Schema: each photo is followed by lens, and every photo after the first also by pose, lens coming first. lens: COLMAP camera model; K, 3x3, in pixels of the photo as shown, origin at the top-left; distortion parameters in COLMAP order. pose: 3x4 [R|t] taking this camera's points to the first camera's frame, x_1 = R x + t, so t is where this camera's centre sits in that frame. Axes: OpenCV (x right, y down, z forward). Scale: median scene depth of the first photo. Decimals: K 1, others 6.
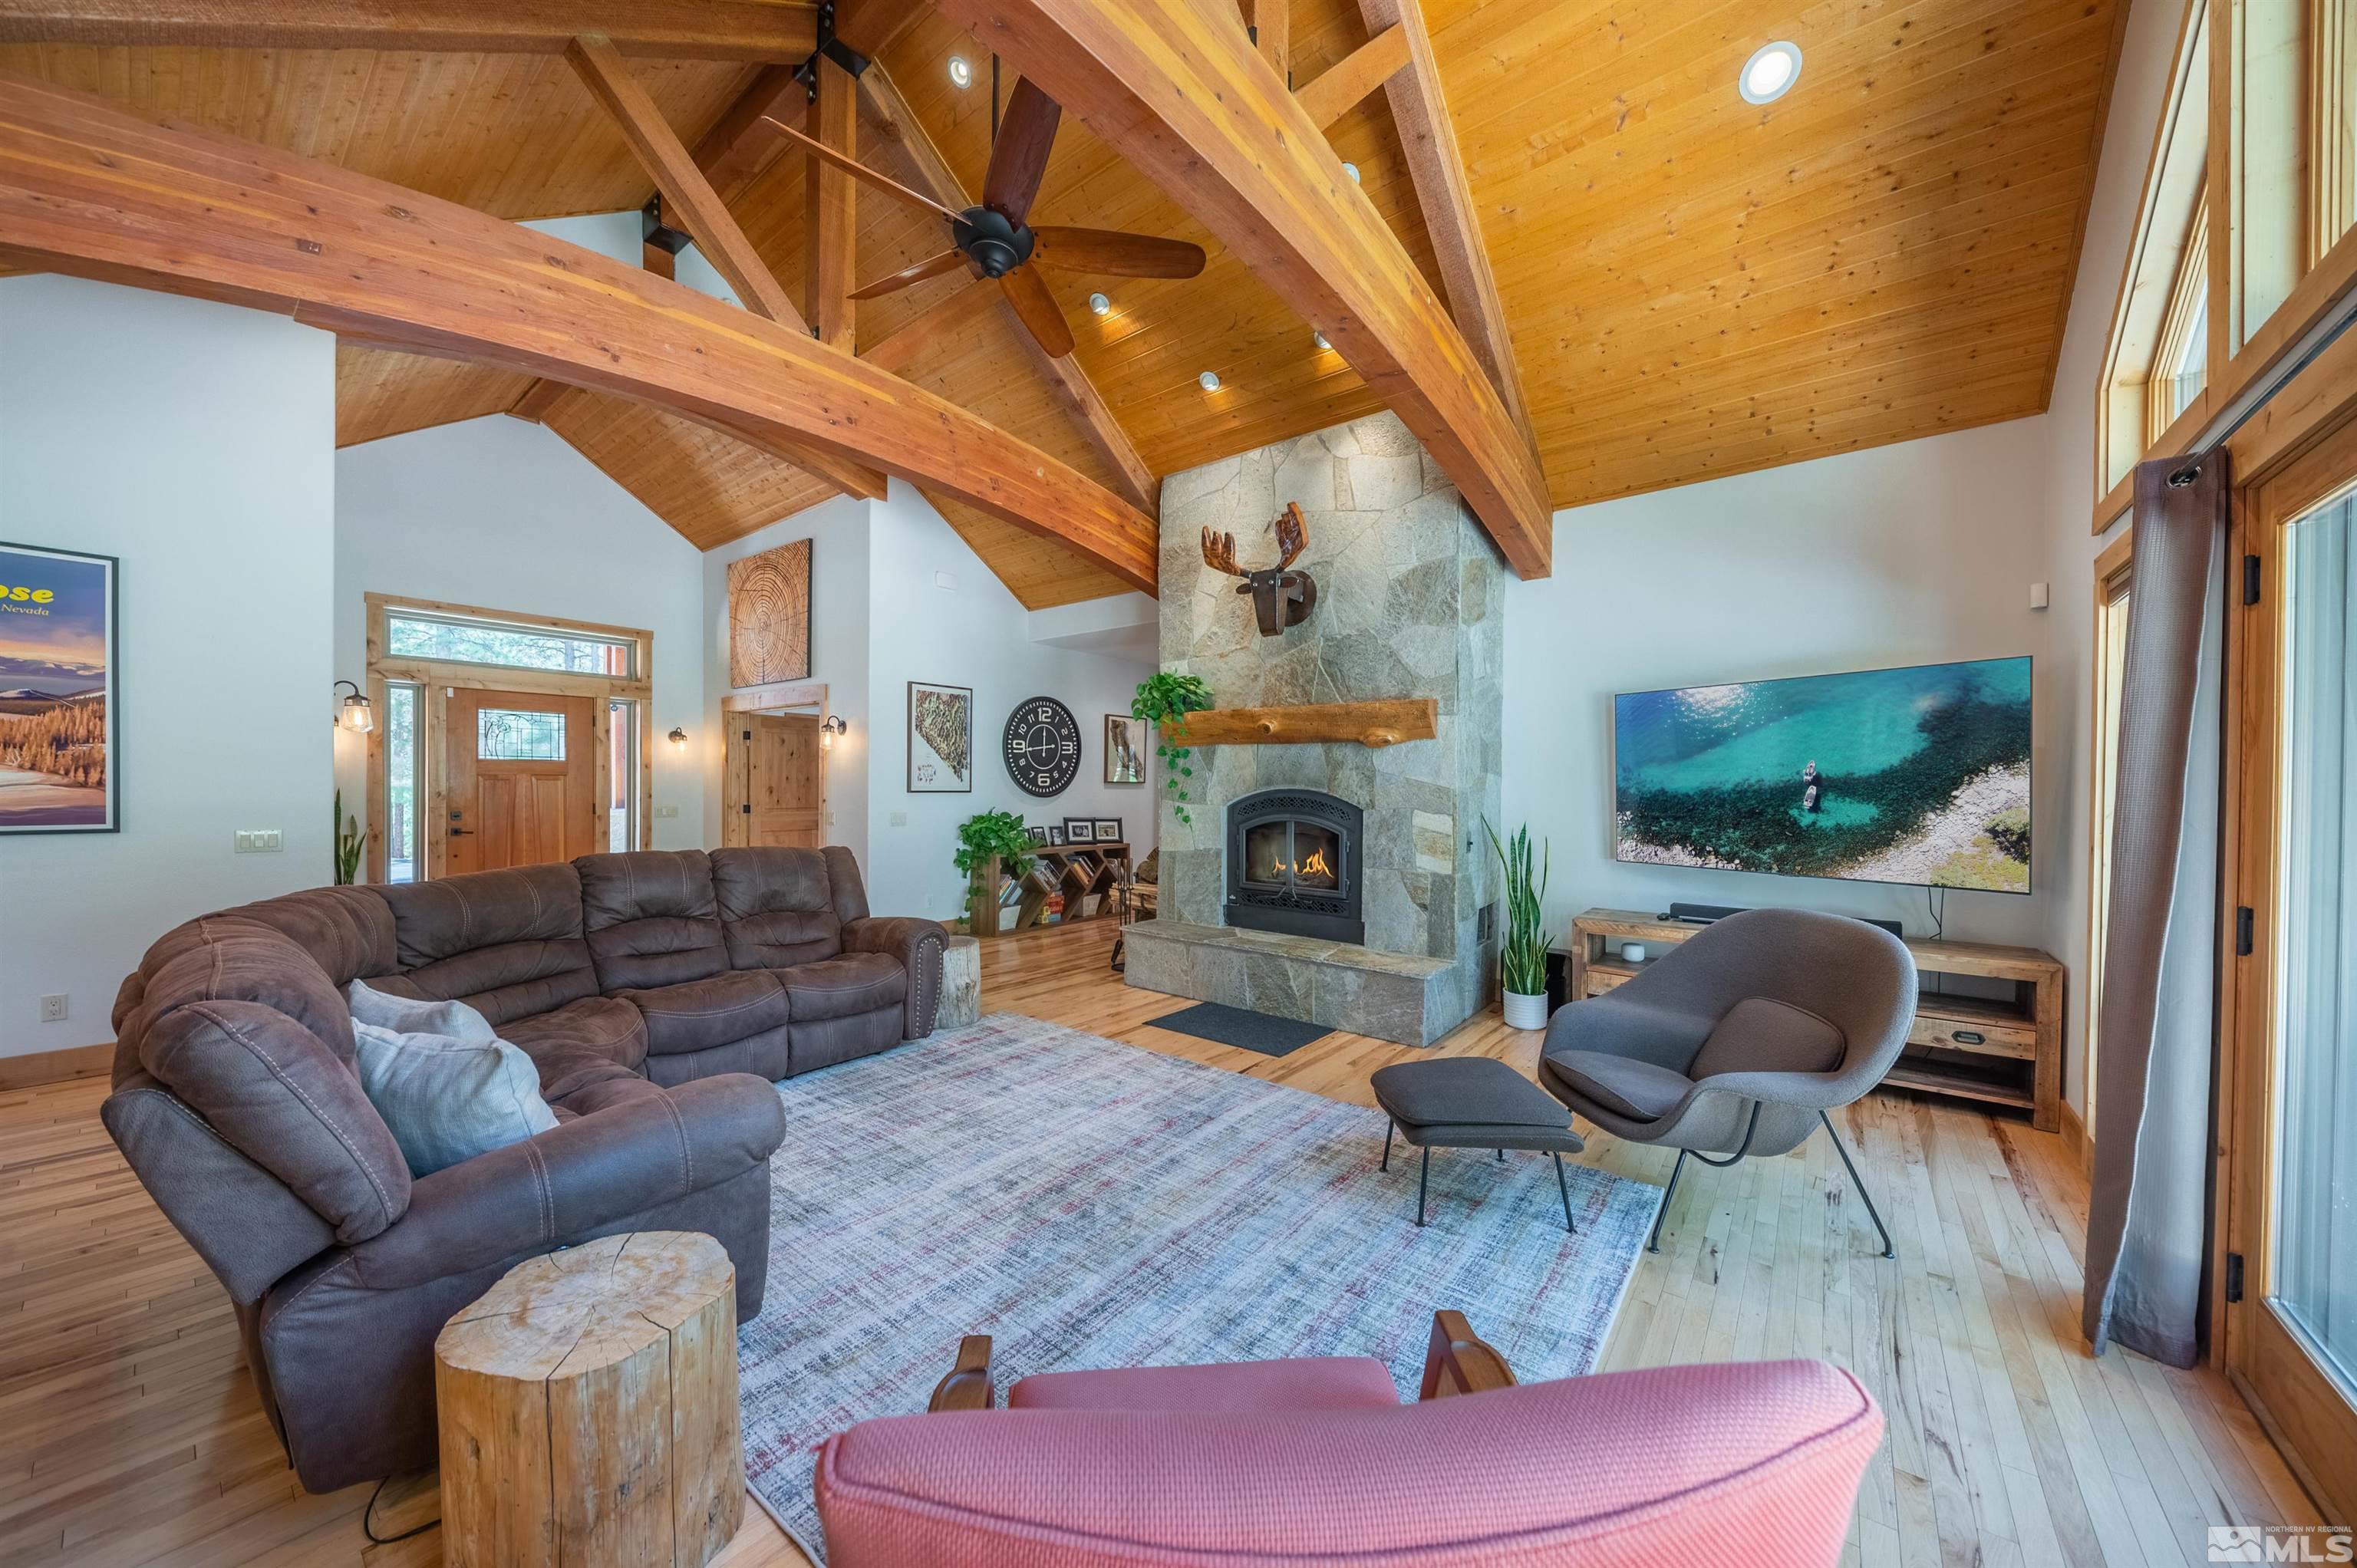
lens RADIAL K [[823.1, 0, 1180.6], [0, 823.1, 789.5], [0, 0, 1]] dist [0.005028, -0.004182]
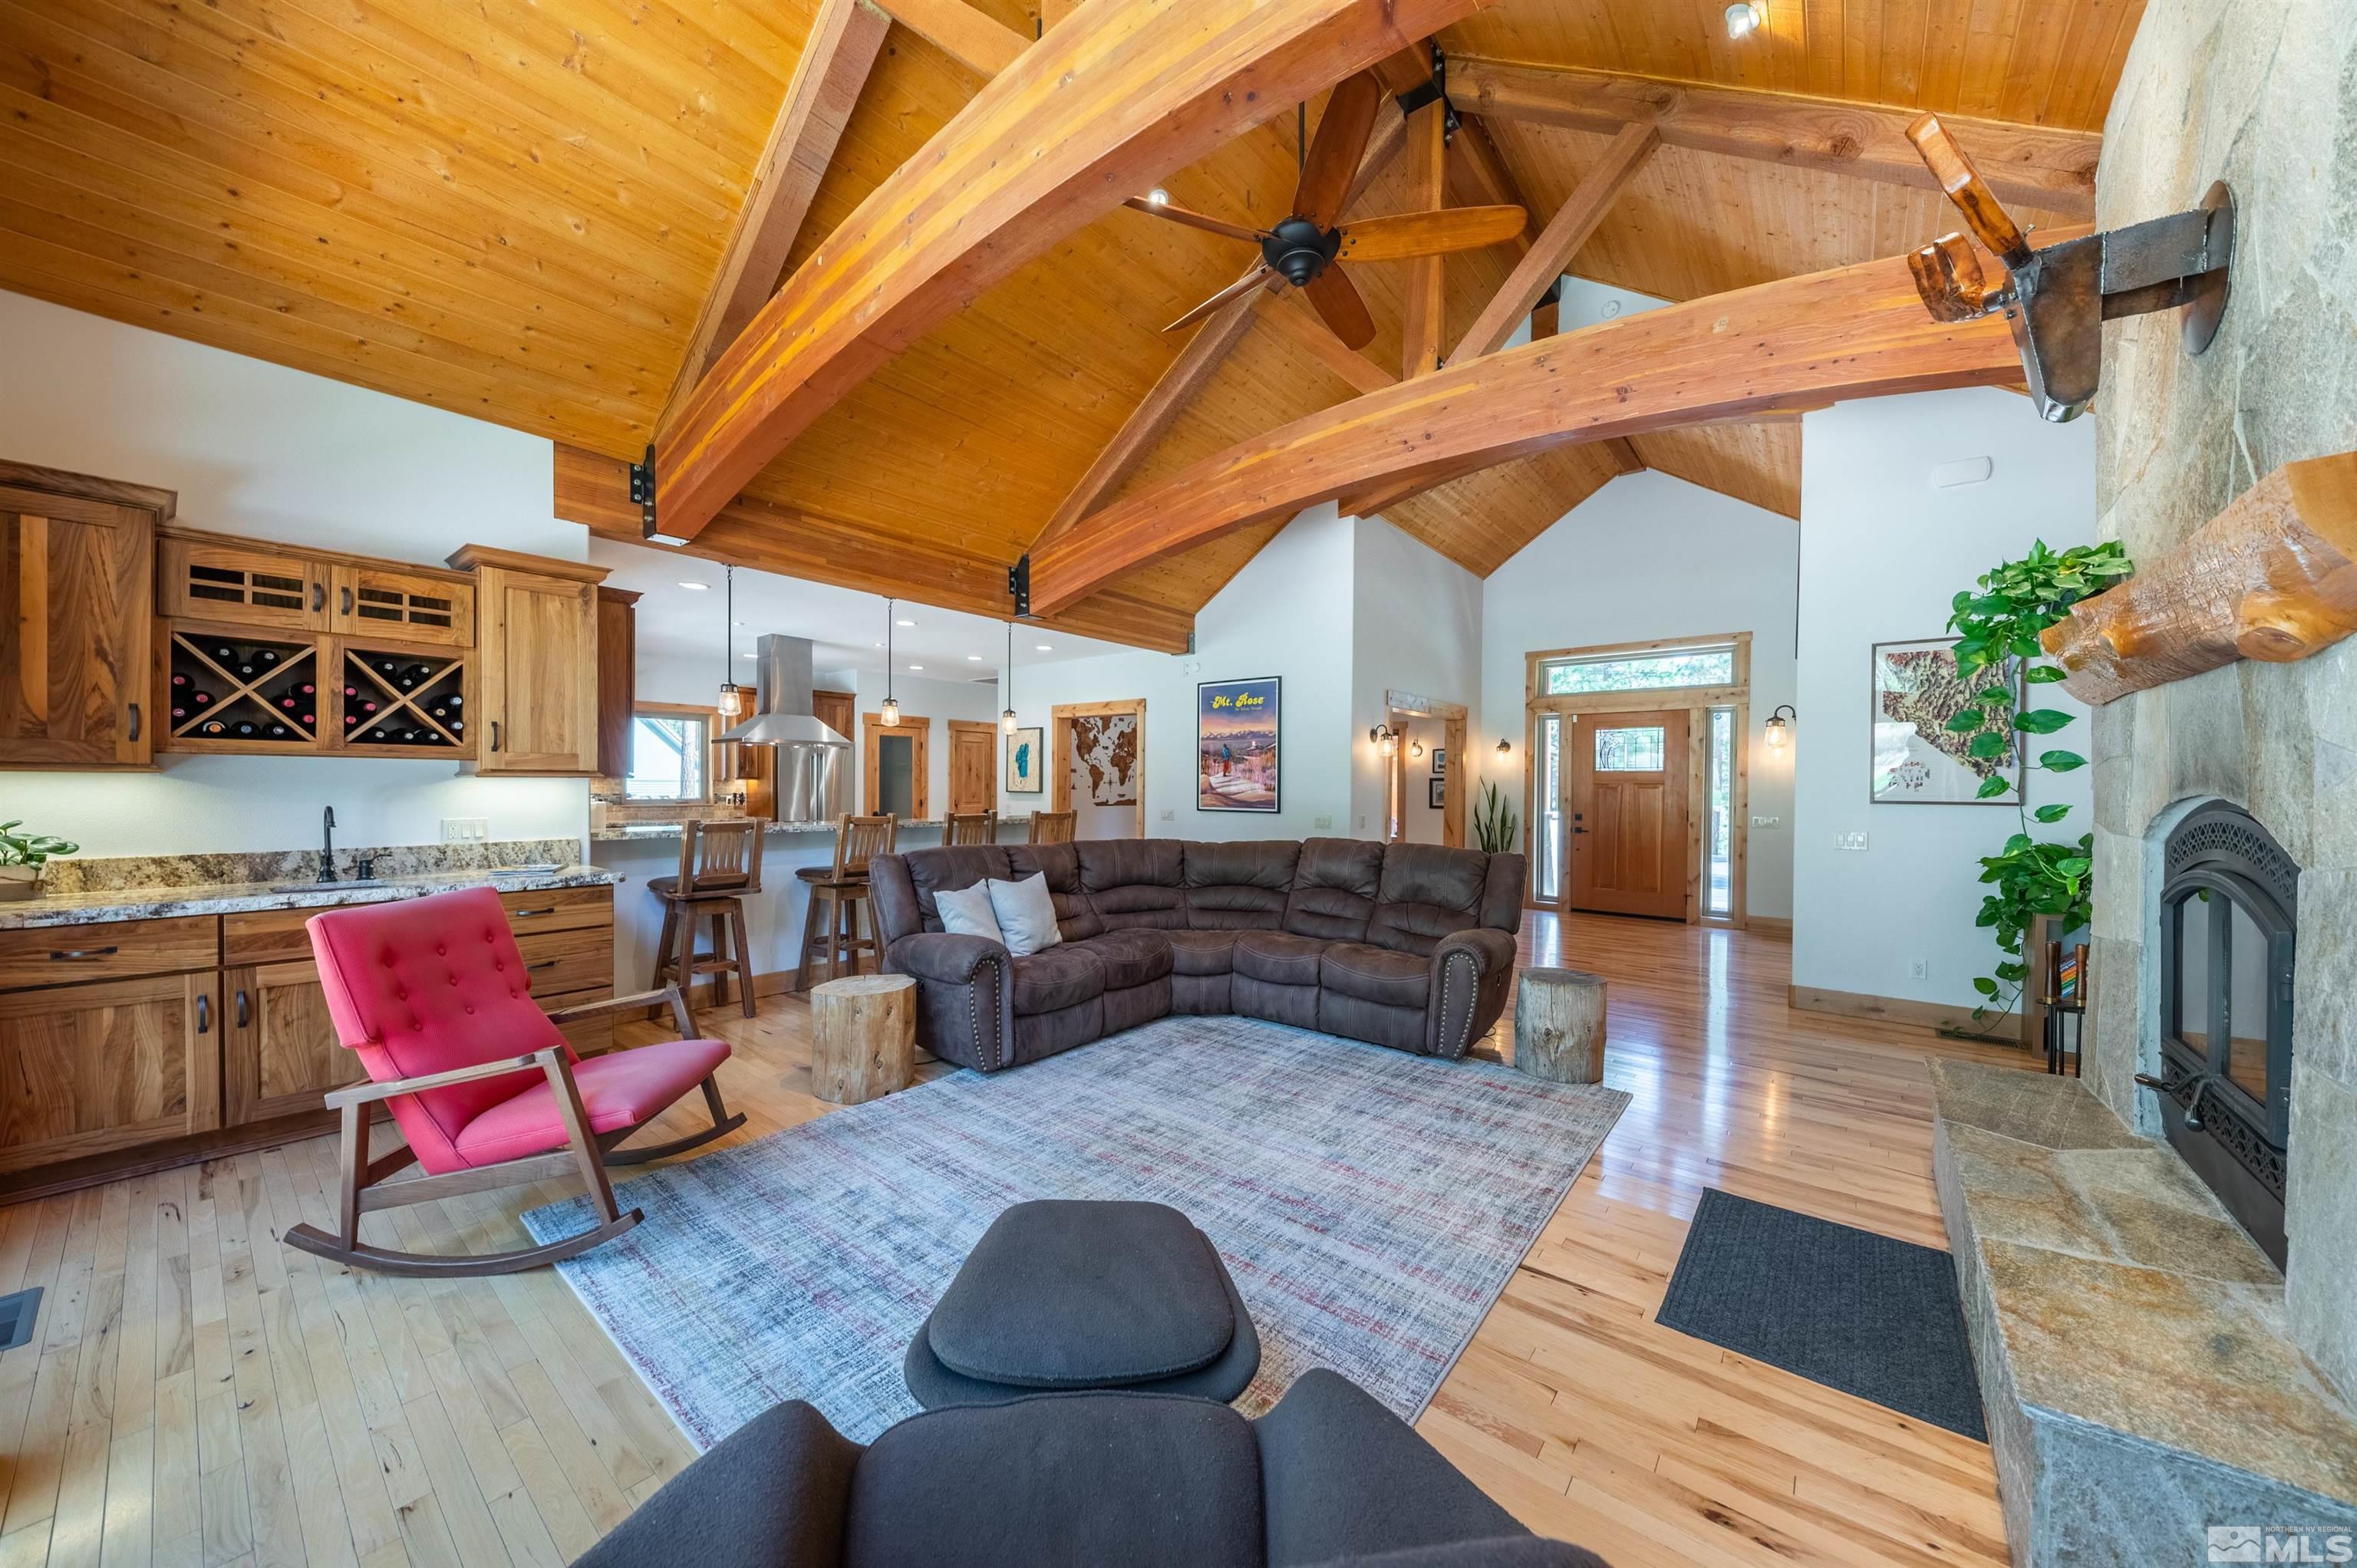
lens RADIAL K [[823.1, 0, 1175.4], [0, 823.1, 788.8], [0, 0, 1]] dist [0.005028, -0.004182]
pose [[-0.024693, -0.003369, -0.999689, 0.645003], [-0.013614, 0.999903, -0.003033, 0.002097], [0.999602, 0.013535, -0.024737, 0.719173]]
